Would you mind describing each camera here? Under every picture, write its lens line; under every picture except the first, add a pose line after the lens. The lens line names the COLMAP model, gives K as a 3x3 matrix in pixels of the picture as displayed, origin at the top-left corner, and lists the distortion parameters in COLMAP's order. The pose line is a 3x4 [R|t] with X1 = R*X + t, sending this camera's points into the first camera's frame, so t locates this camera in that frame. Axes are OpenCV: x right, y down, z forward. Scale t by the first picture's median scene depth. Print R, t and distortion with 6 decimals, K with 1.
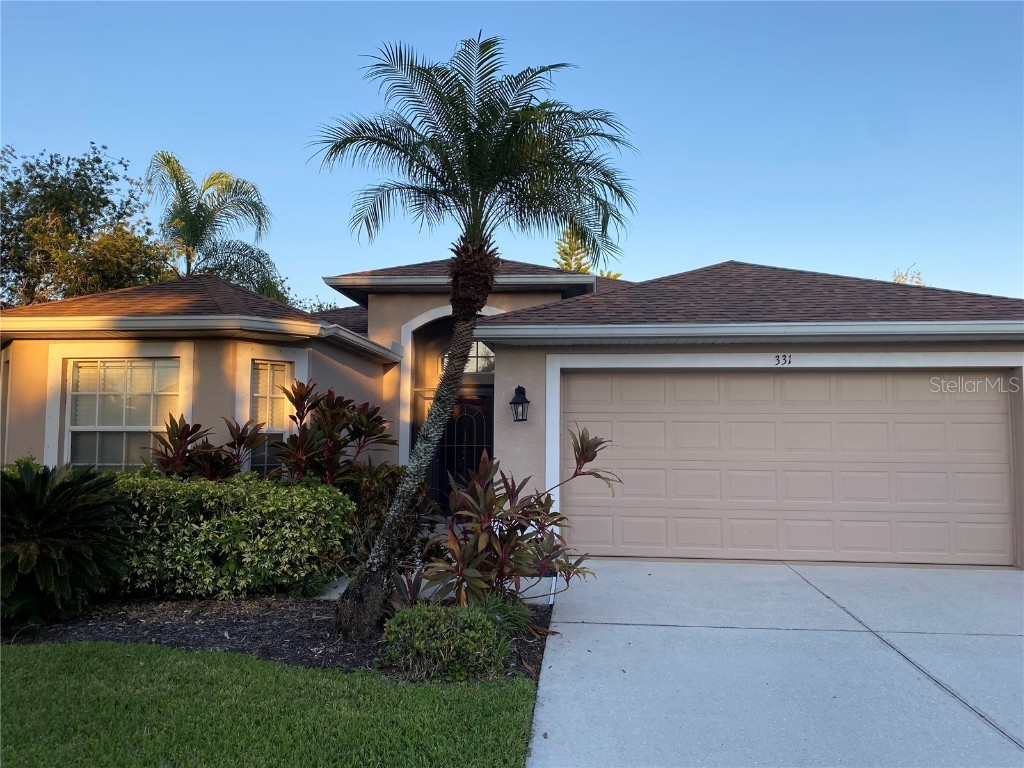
lens RADIAL K [[771.6, 0, 514.1], [0, 771.6, 386.8], [0, 0, 1]] dist [0.037038, -0.038039]
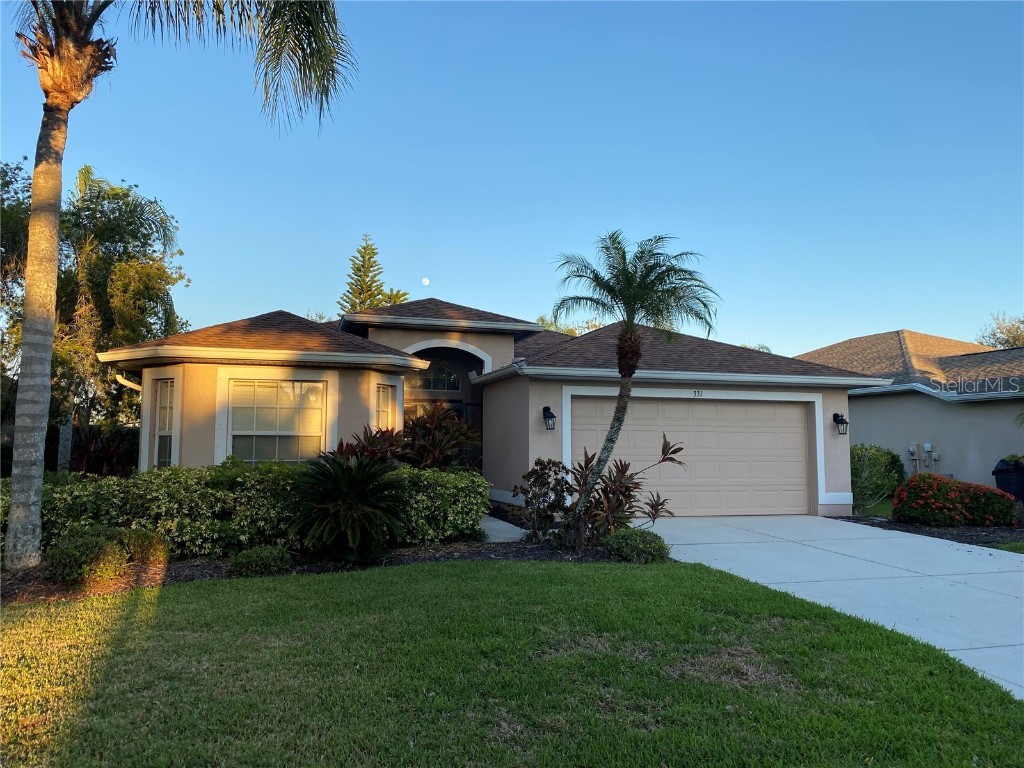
lens RADIAL K [[771.6, 0, 509.9], [0, 771.6, 381.0], [0, 0, 1]] dist [0.037038, -0.038039]
pose [[0.931153, 0.029832, 0.363407, -0.616800], [-0.024378, 0.999511, -0.019587, -0.019345], [-0.363813, 0.009379, 0.931425, -0.378208]]
